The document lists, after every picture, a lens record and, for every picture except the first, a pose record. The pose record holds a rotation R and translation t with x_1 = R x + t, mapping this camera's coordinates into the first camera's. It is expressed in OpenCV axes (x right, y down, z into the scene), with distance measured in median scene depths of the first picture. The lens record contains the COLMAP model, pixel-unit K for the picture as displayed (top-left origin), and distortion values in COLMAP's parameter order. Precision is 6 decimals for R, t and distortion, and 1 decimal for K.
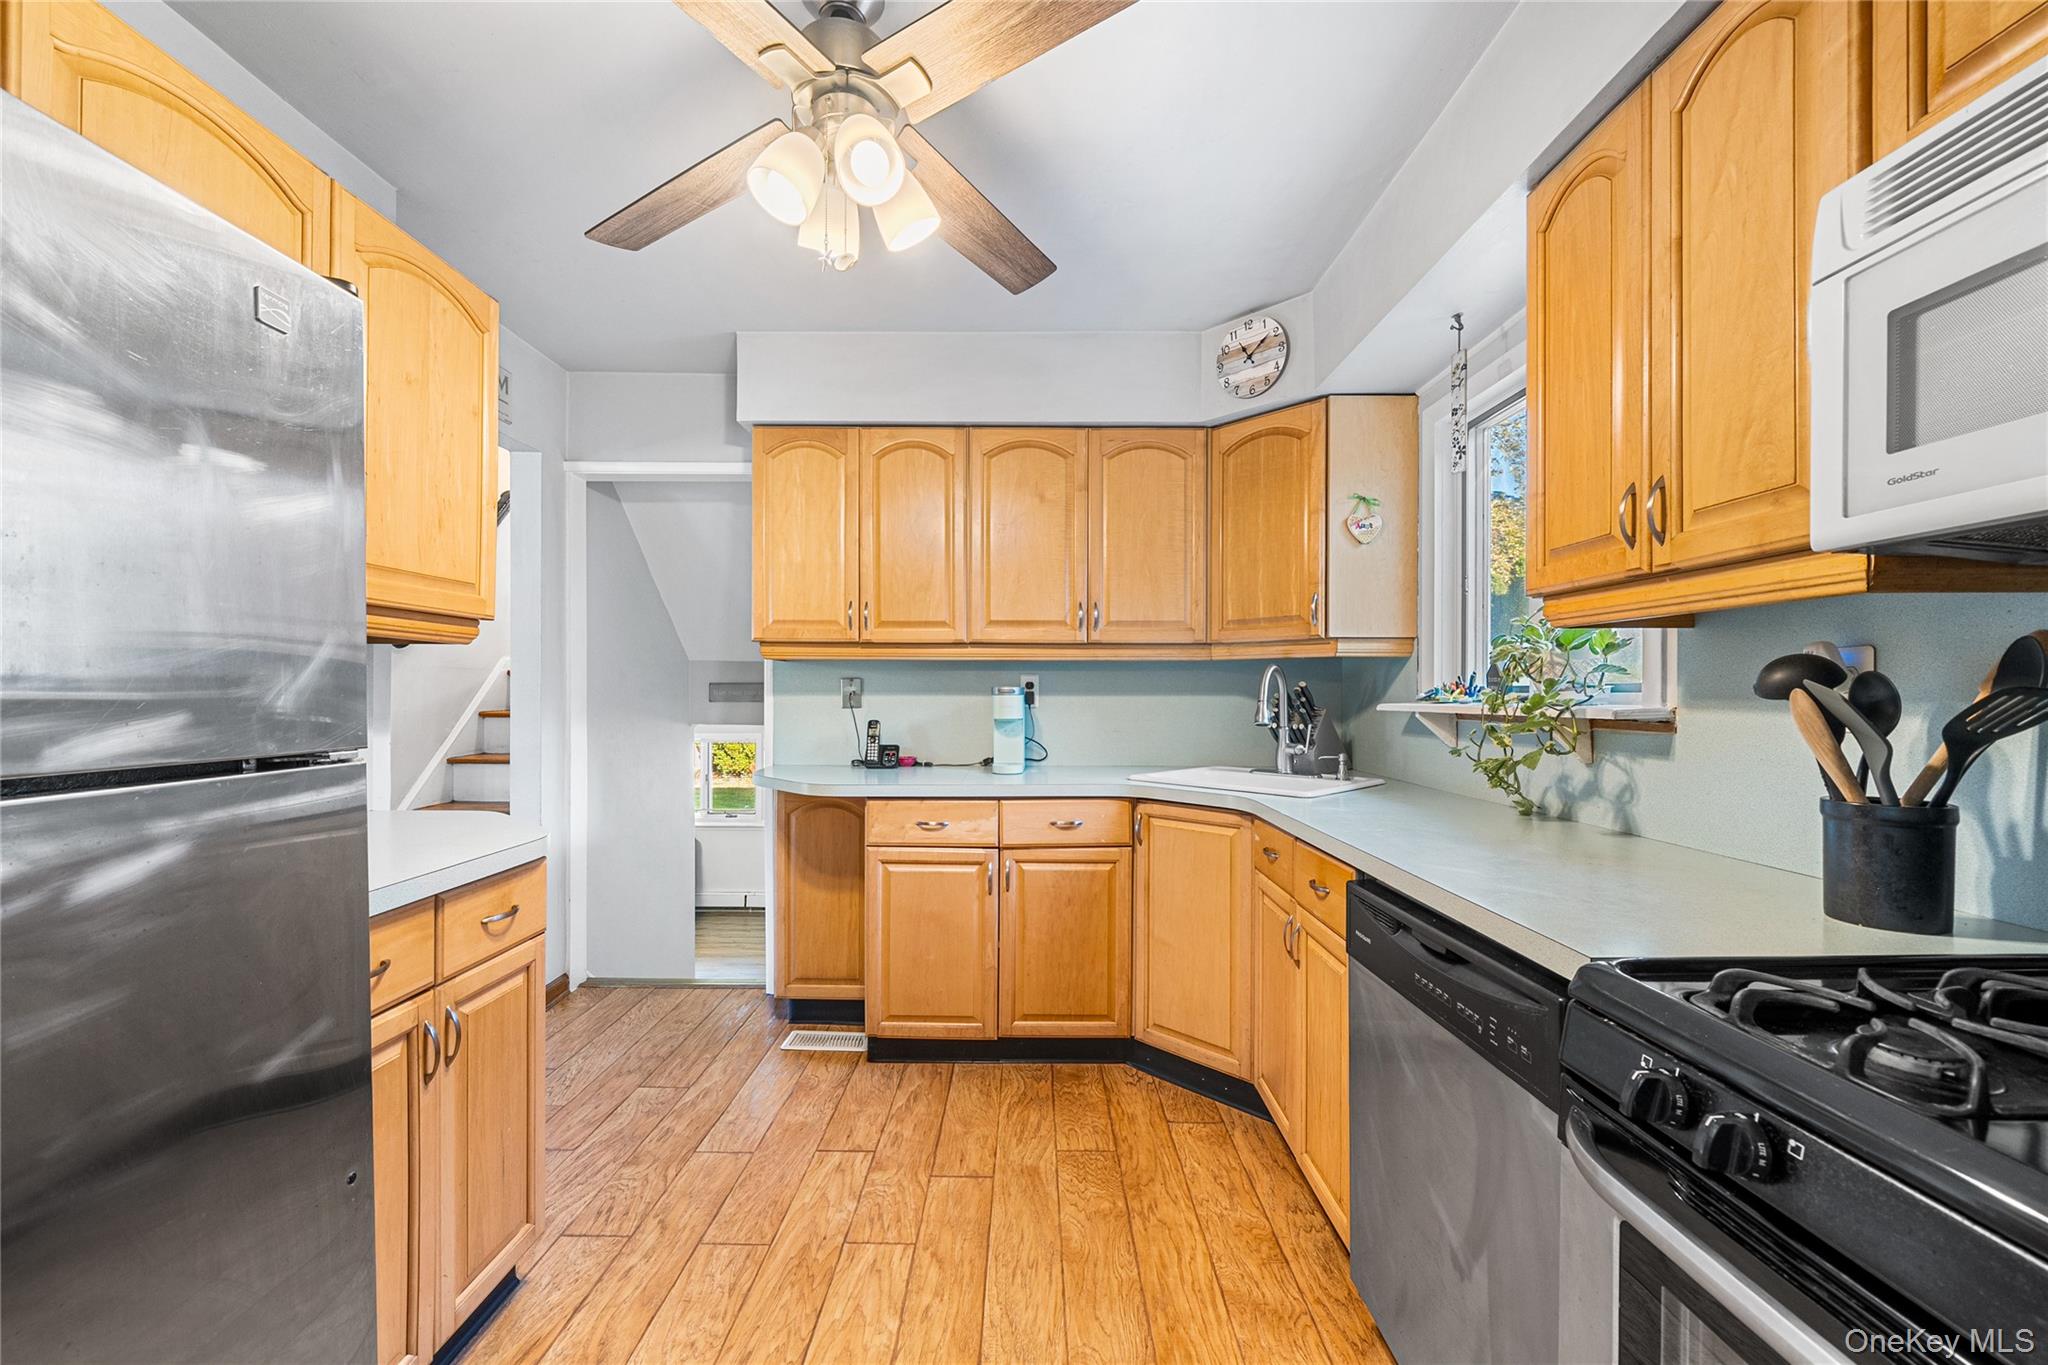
lens RADIAL K [[804.3, 0, 992.4], [0, 804.3, 690.6], [0, 0, 1]] dist [-0.003177, 0.000885]
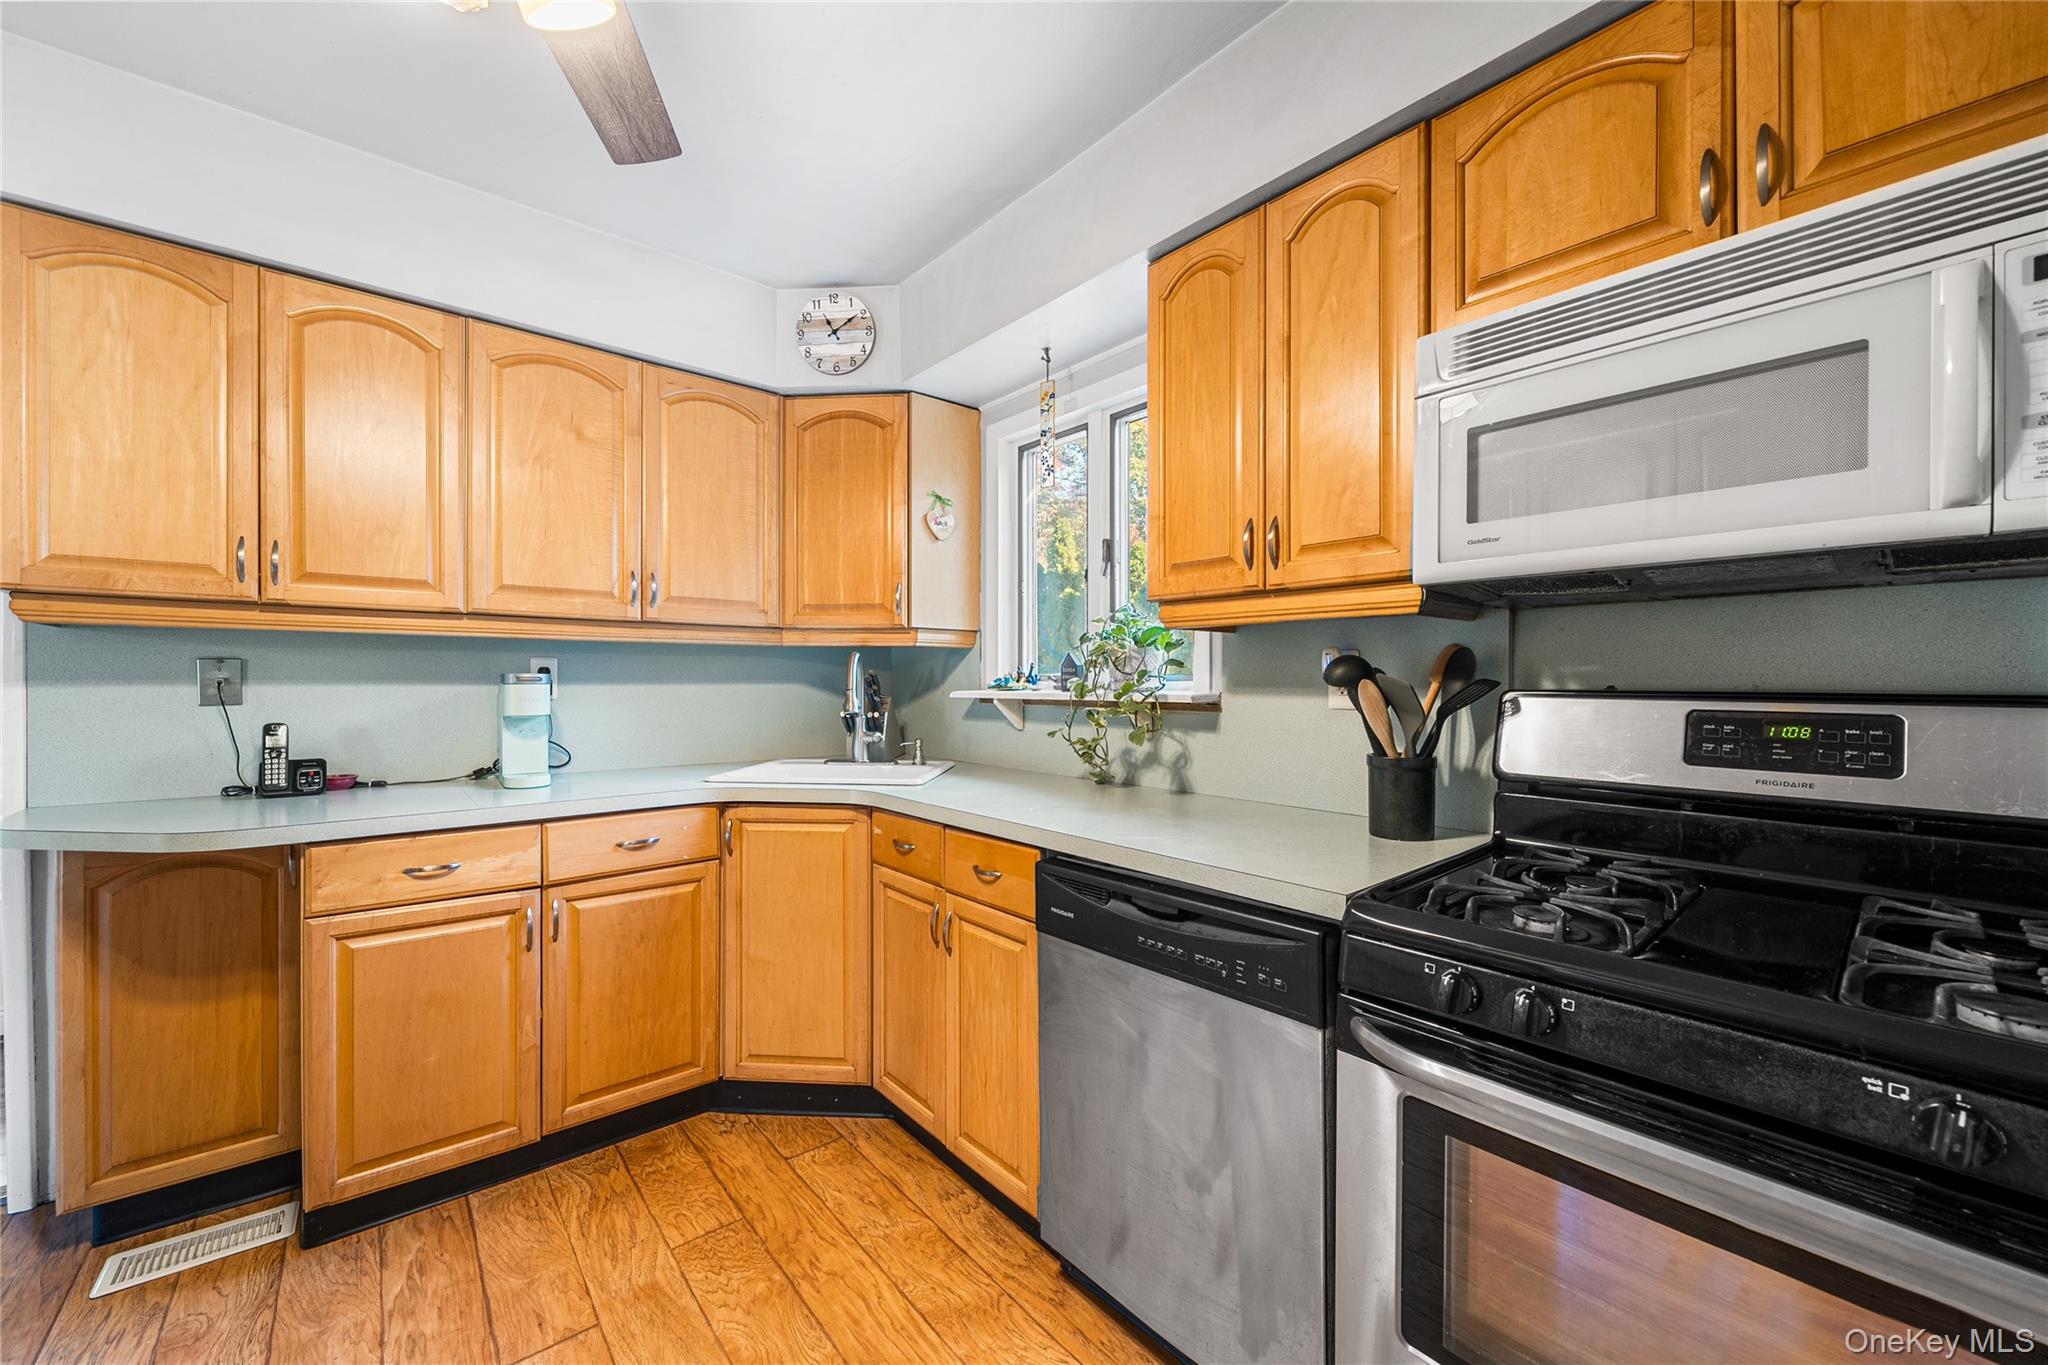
lens RADIAL K [[804.3, 0, 1014.8], [0, 804.3, 679.8], [0, 0, 1]] dist [-0.003177, 0.000885]
pose [[0.746868, -0.000281, 0.664973, -0.184839], [-0.002060, 0.999994, 0.002736, -0.001989], [-0.664969, -0.003413, 0.746863, 0.159392]]
